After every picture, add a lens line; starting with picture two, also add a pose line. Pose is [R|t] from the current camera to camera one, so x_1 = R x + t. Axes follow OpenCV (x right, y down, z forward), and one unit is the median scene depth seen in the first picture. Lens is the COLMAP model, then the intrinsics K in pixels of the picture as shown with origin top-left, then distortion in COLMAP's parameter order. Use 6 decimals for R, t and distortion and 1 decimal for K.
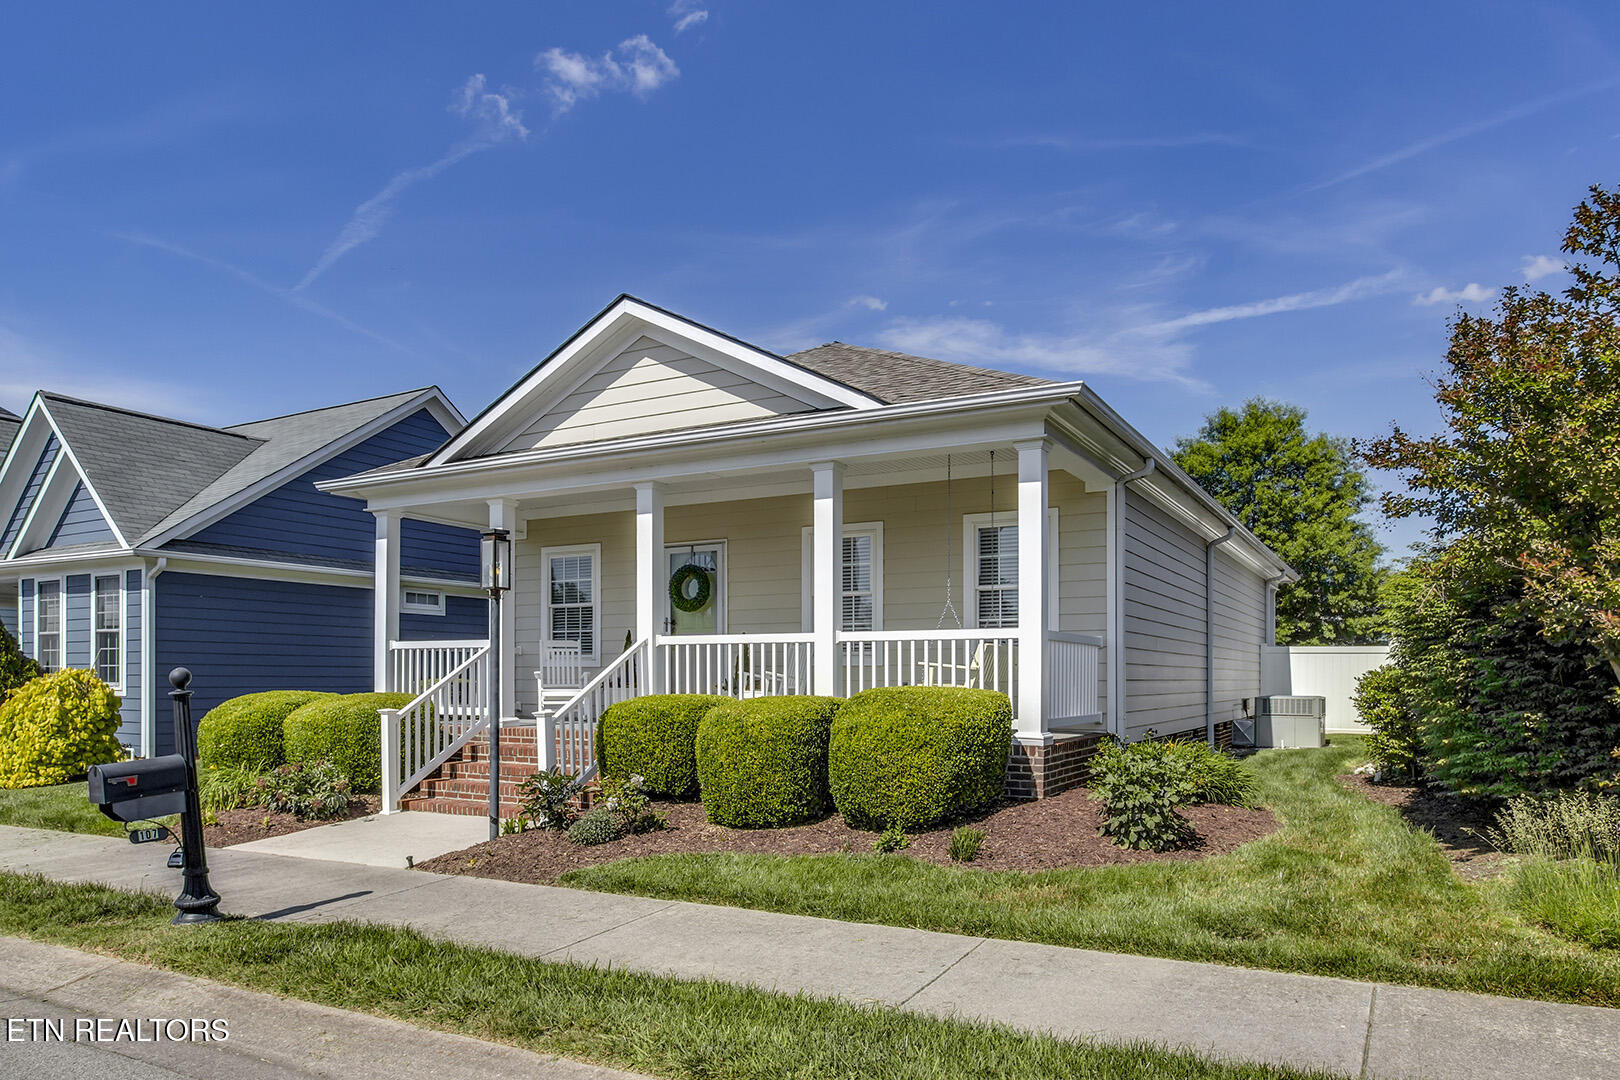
lens RADIAL K [[1123.1, 0, 810.0], [0, 1123.1, 540.0], [0, 0, 1]] dist [-0.032886, -0.000900]
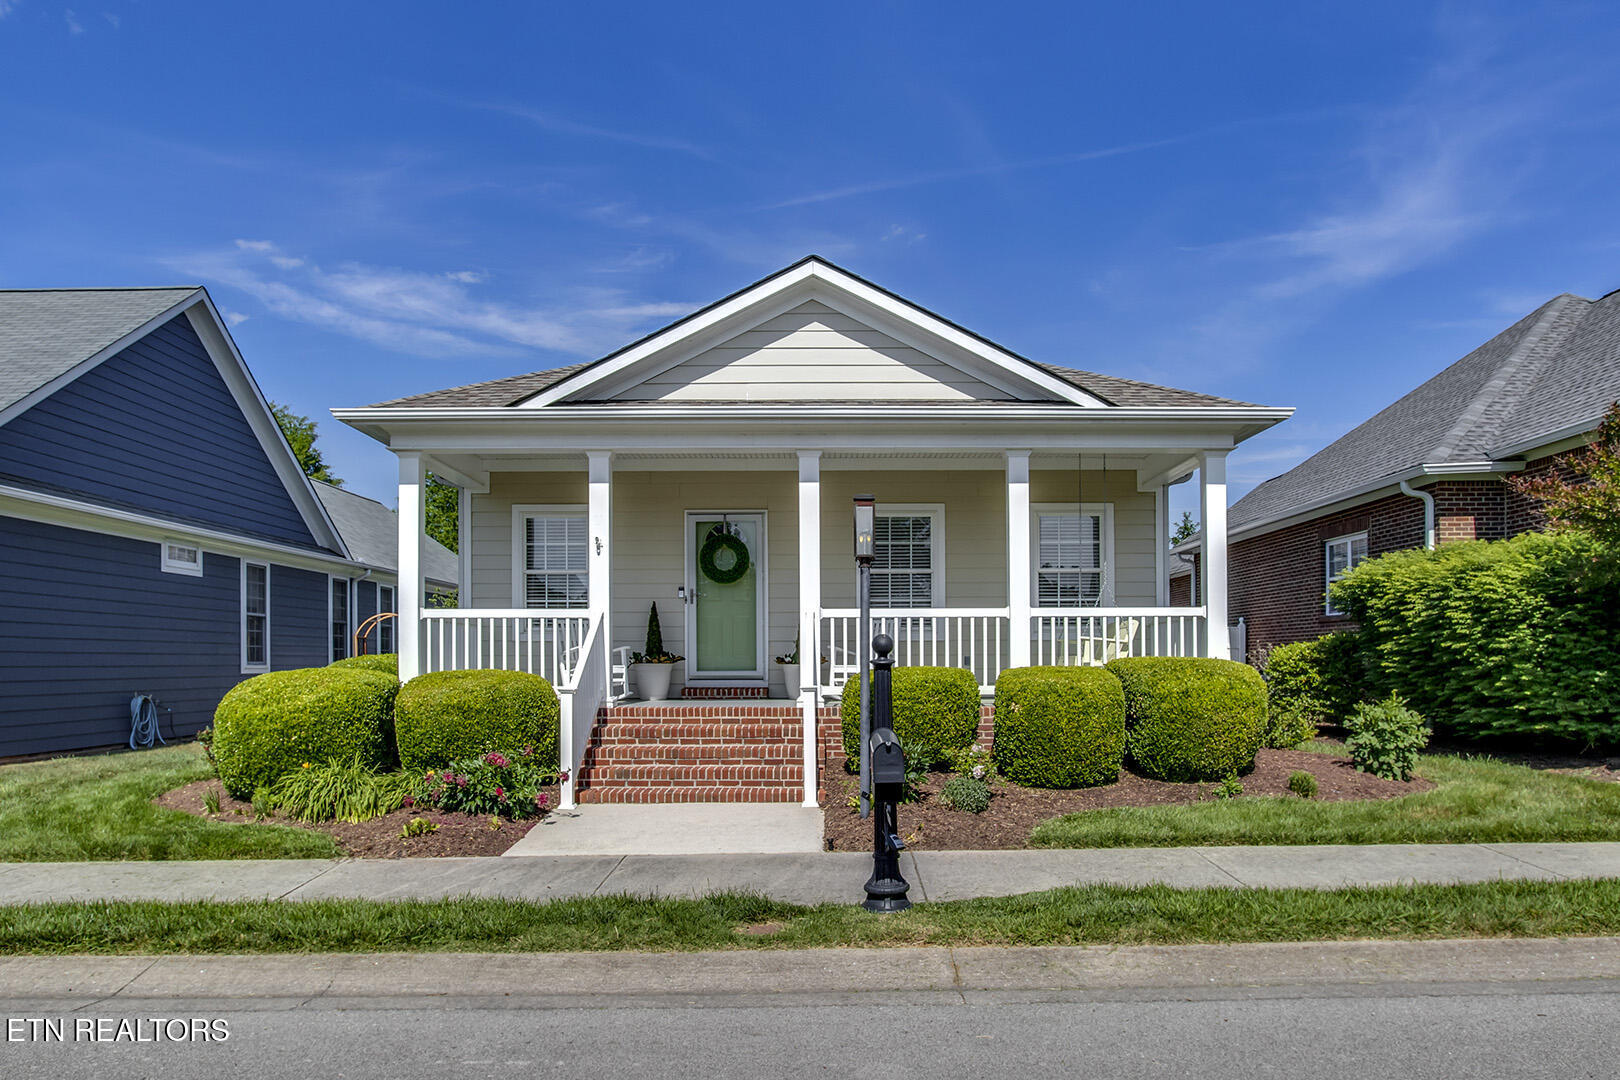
lens RADIAL K [[1150.1, 0, 843.2], [0, 1150.1, 496.5], [0, 0, 1]] dist [-0.030258, 0.001666]
pose [[0.860140, 0.070349, 0.505184, -0.621528], [-0.059138, 0.997518, -0.038219, 0.025375], [-0.506619, 0.002998, 0.862165, 0.125205]]
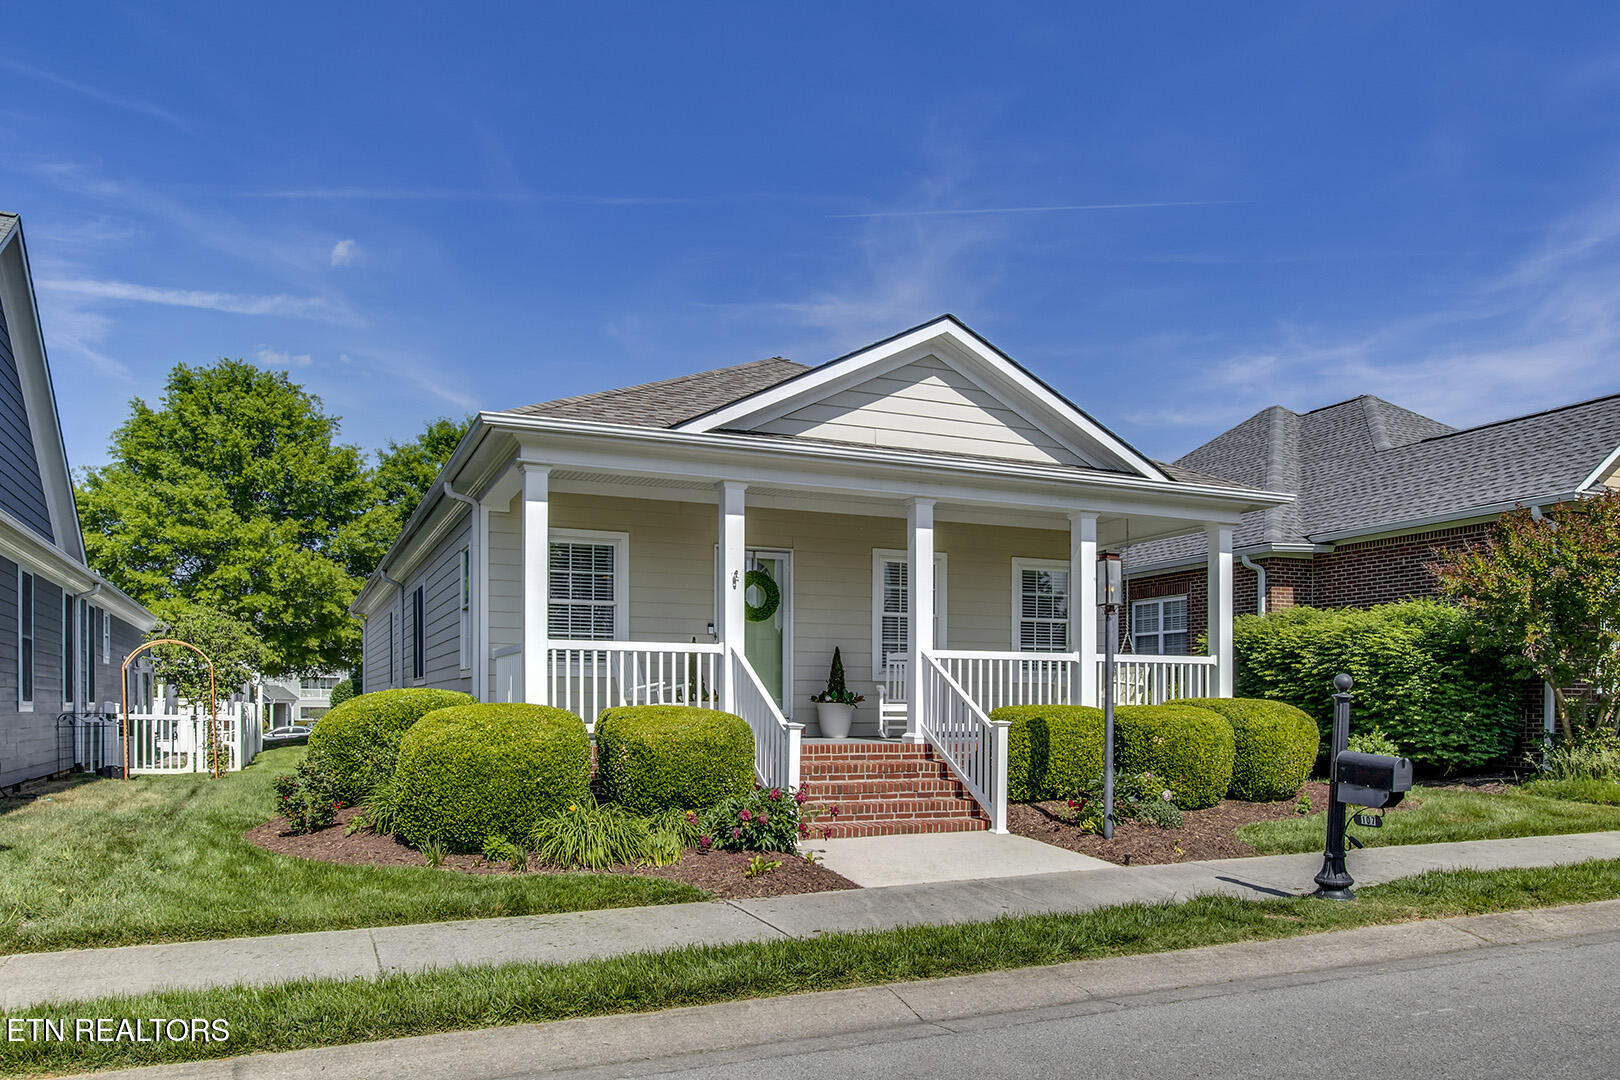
lens RADIAL K [[1123.1, 0, 810.0], [0, 1123.1, 540.0], [0, 0, 1]] dist [-0.032886, -0.000900]
pose [[0.601440, 0.115211, 0.790567, -1.010280], [-0.106082, 0.992302, -0.063906, 0.062983], [-0.791843, -0.045429, 0.609032, 0.458287]]
